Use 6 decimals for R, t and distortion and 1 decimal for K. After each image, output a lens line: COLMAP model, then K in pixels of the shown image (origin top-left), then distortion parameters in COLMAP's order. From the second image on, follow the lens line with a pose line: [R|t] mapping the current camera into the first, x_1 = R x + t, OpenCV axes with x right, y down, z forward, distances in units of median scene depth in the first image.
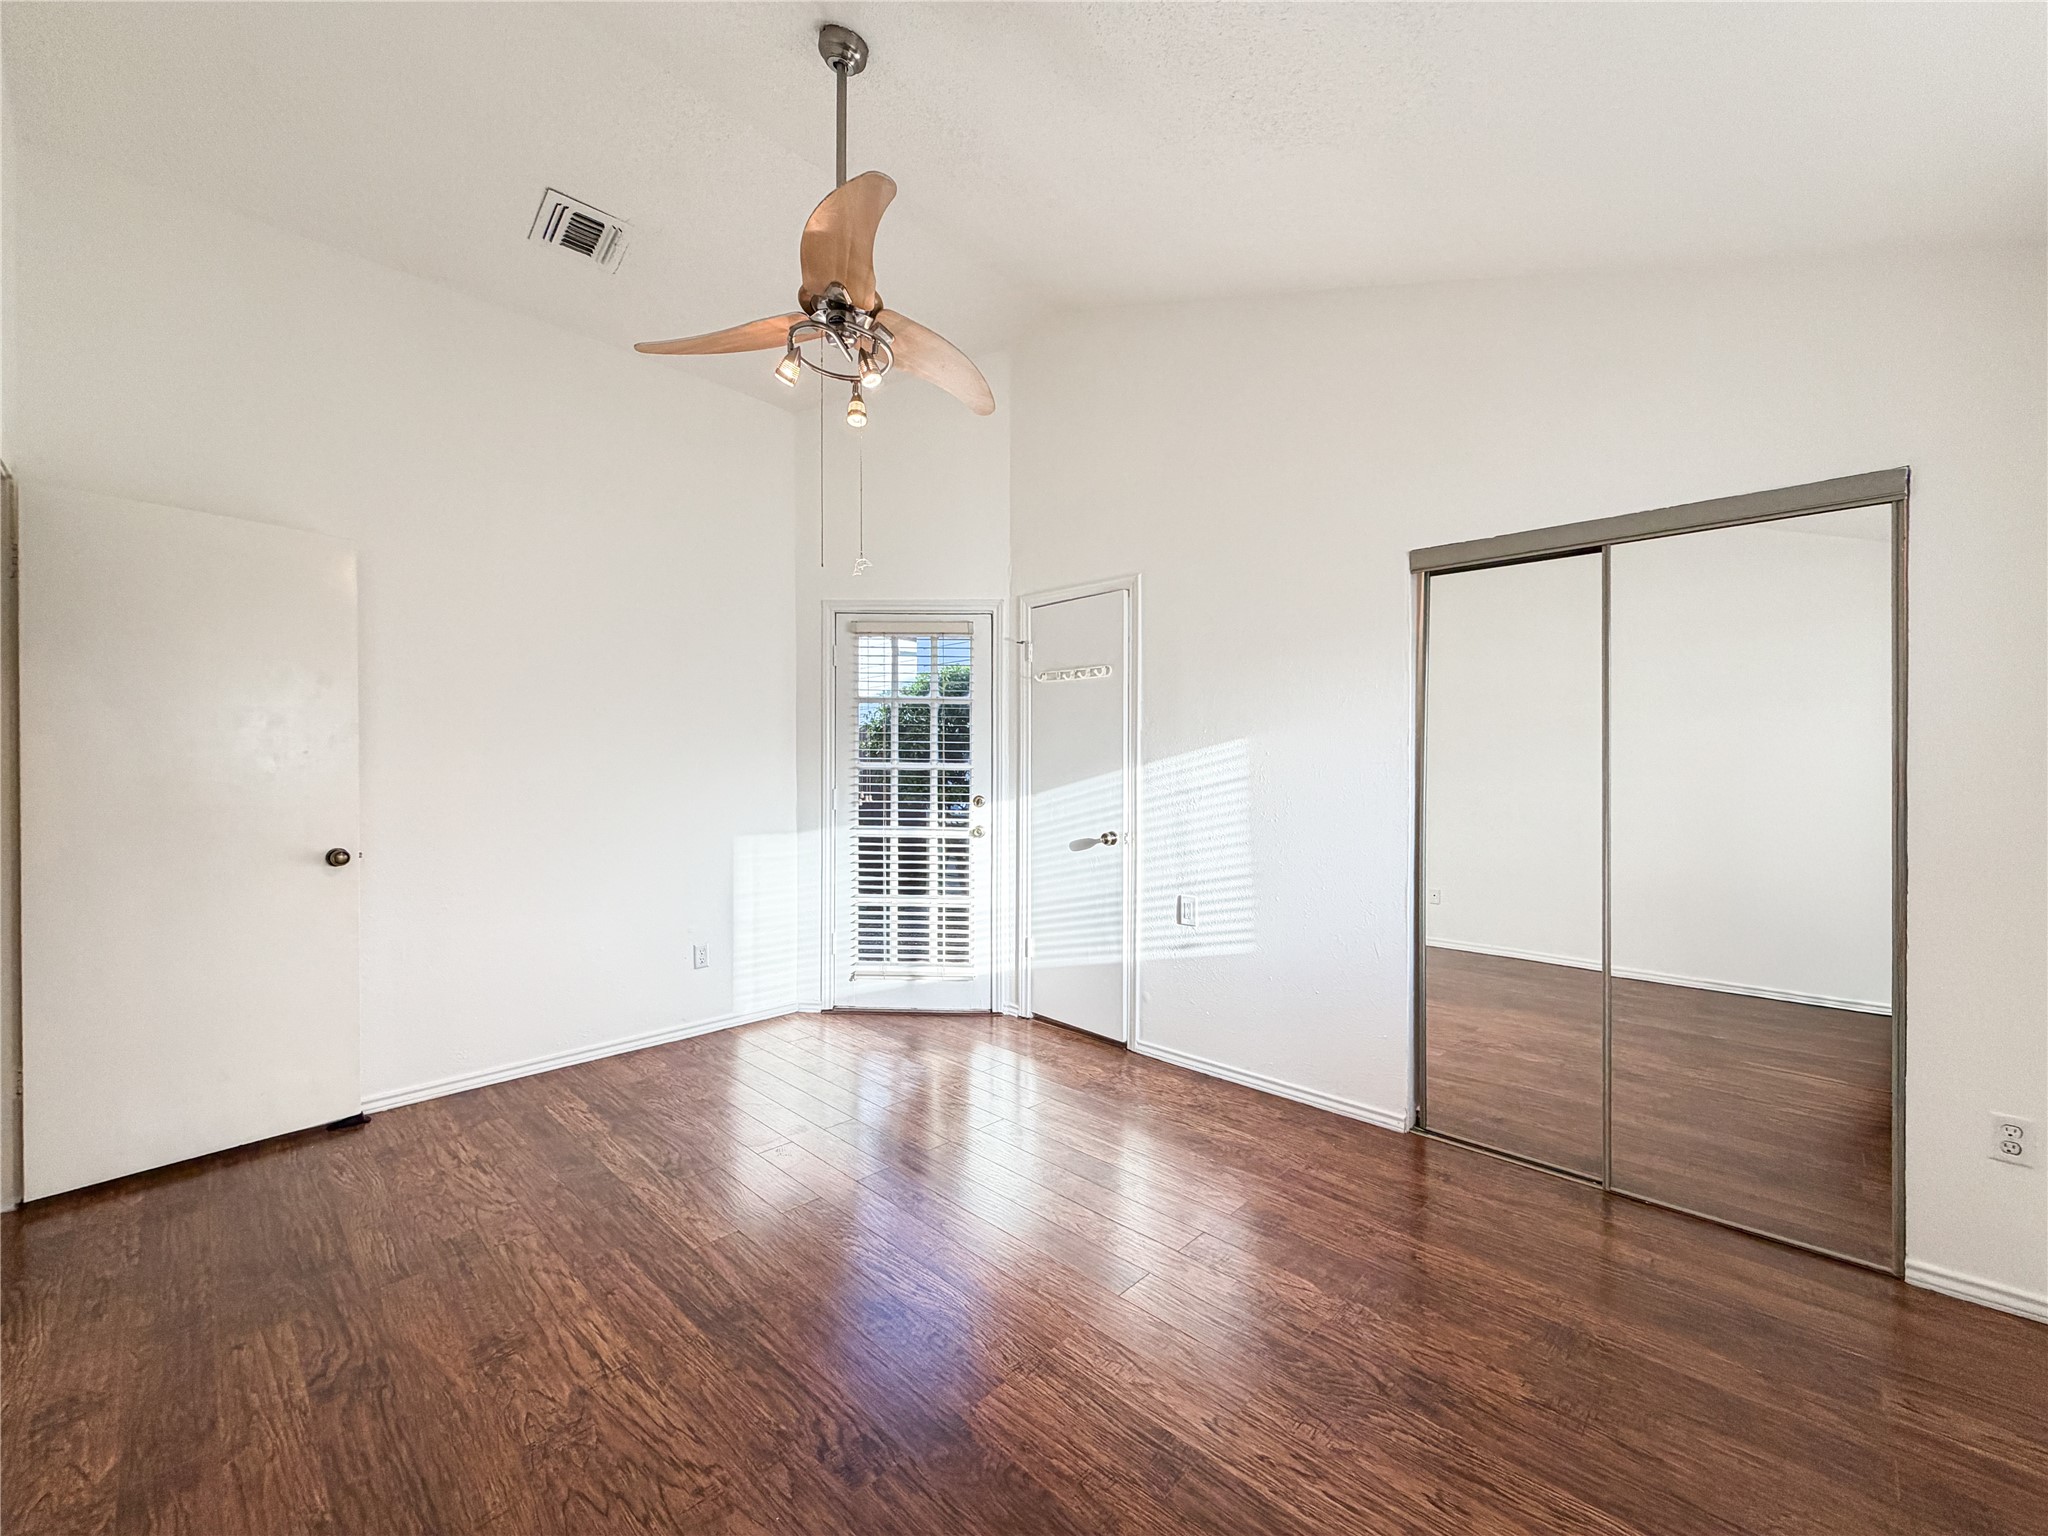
lens RADIAL K [[823.3, 0, 1022.9], [0, 823.3, 780.7], [0, 0, 1]] dist [-0.000381, 0.000355]
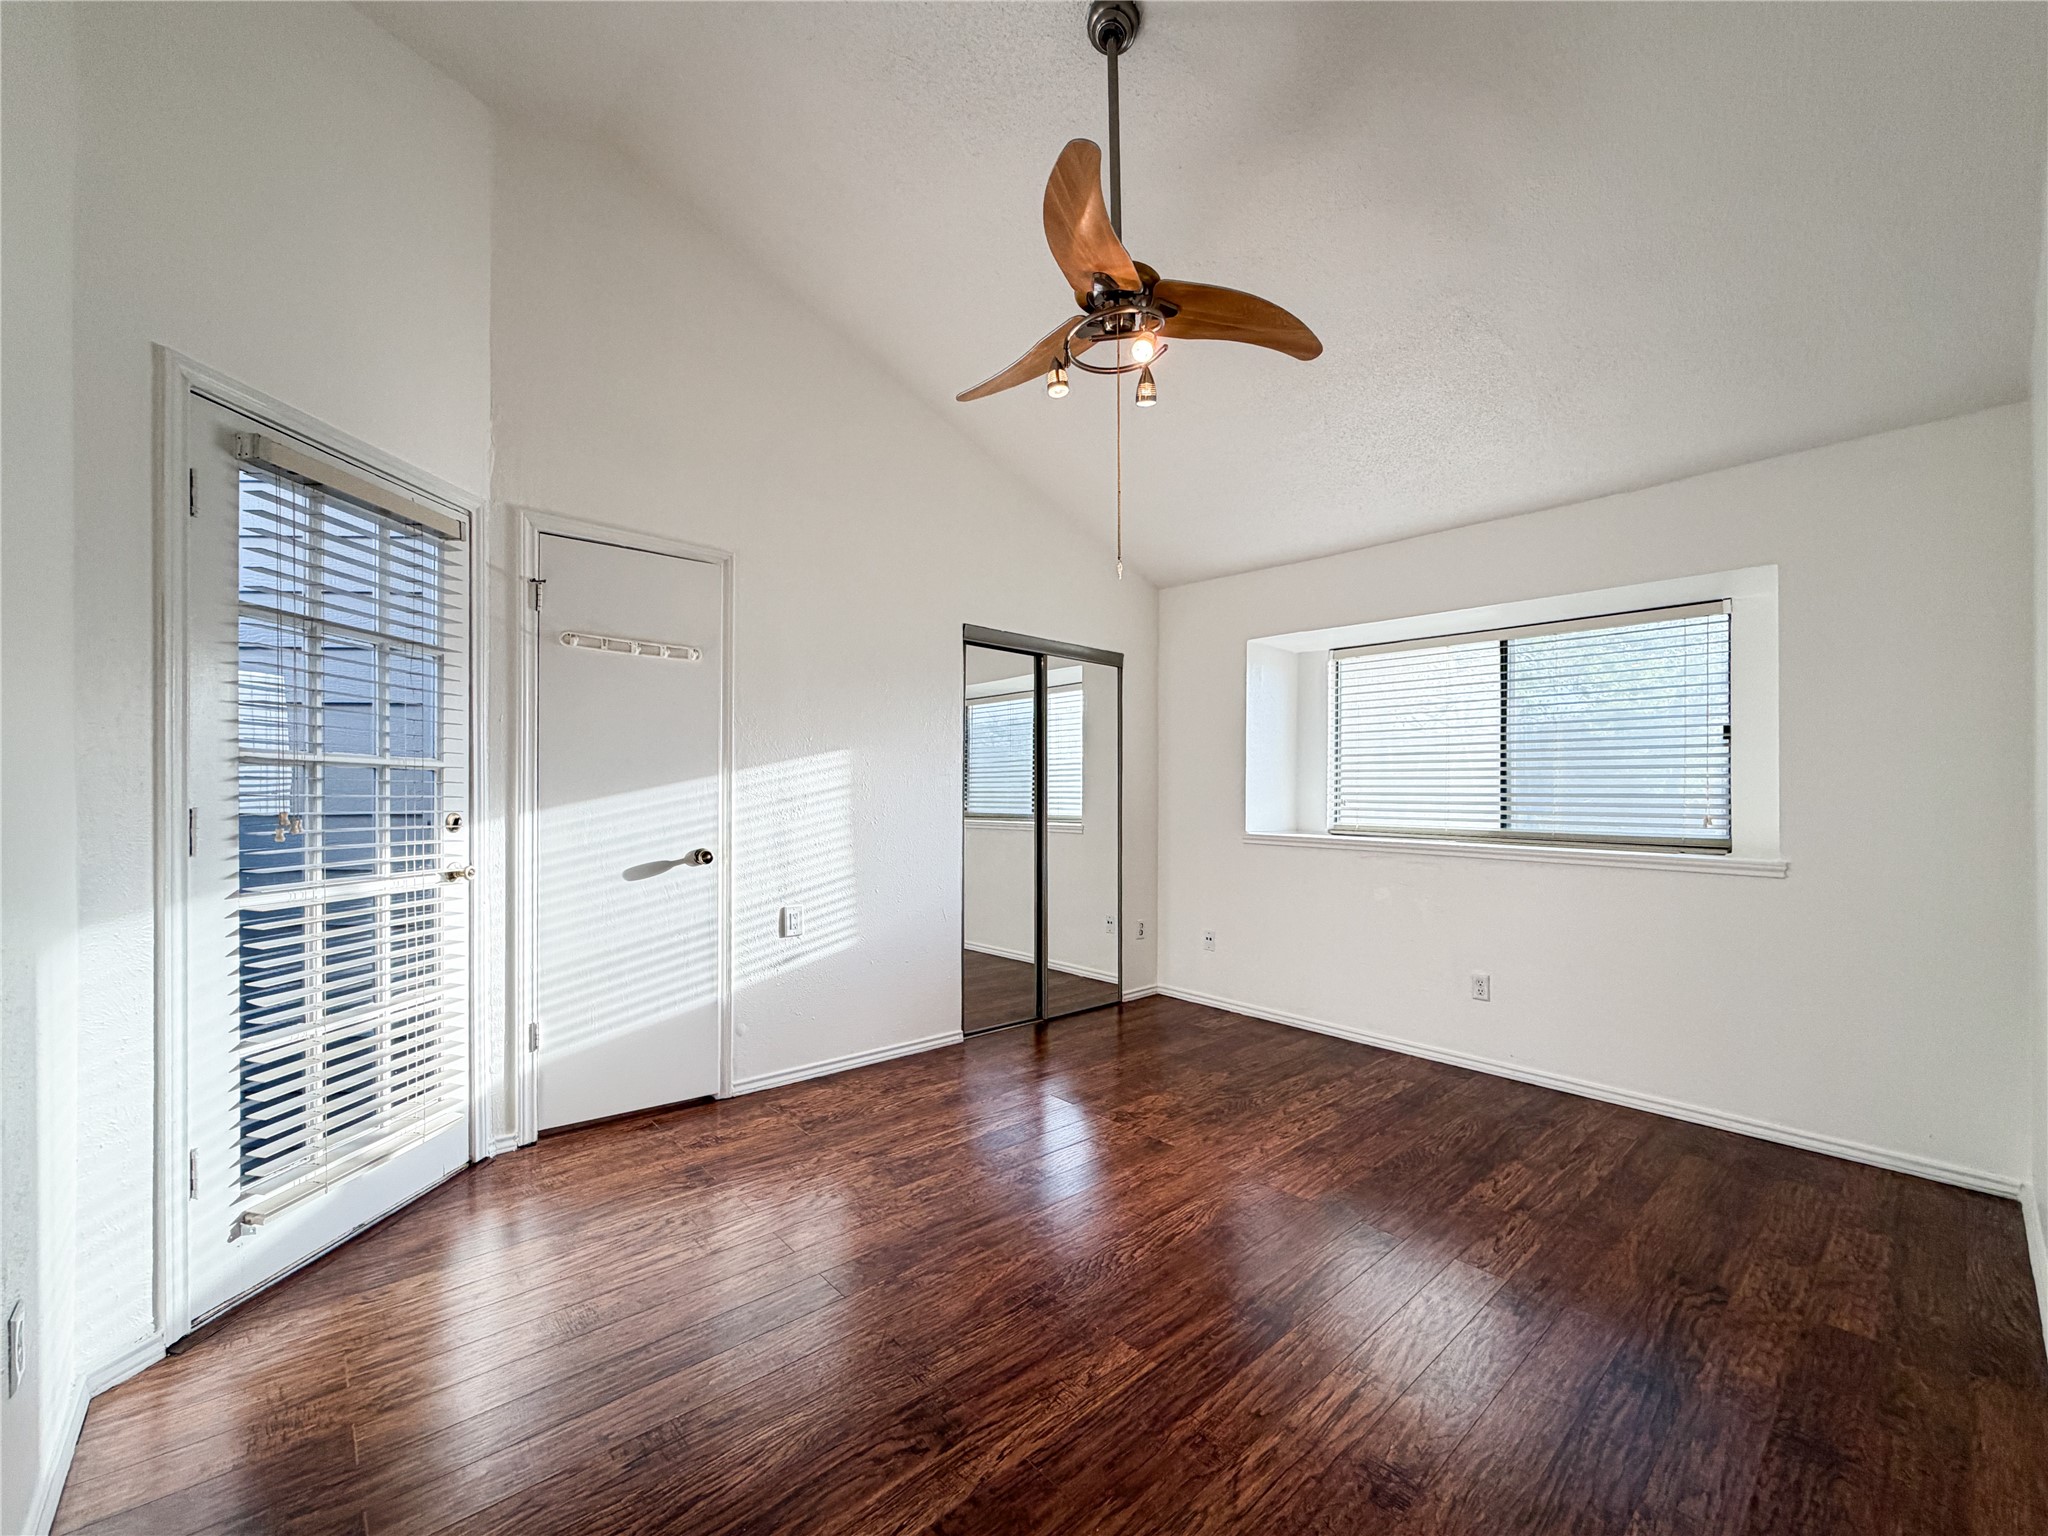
lens RADIAL K [[817.9, 0, 1019.6], [0, 817.9, 790.3], [0, 0, 1]] dist [-0.000132, -0.000107]
pose [[0.078133, -0.004215, 0.996934, -0.711041], [-0.000002, 0.999991, 0.004228, -0.001774], [-0.996943, -0.000333, 0.078132, 0.627303]]
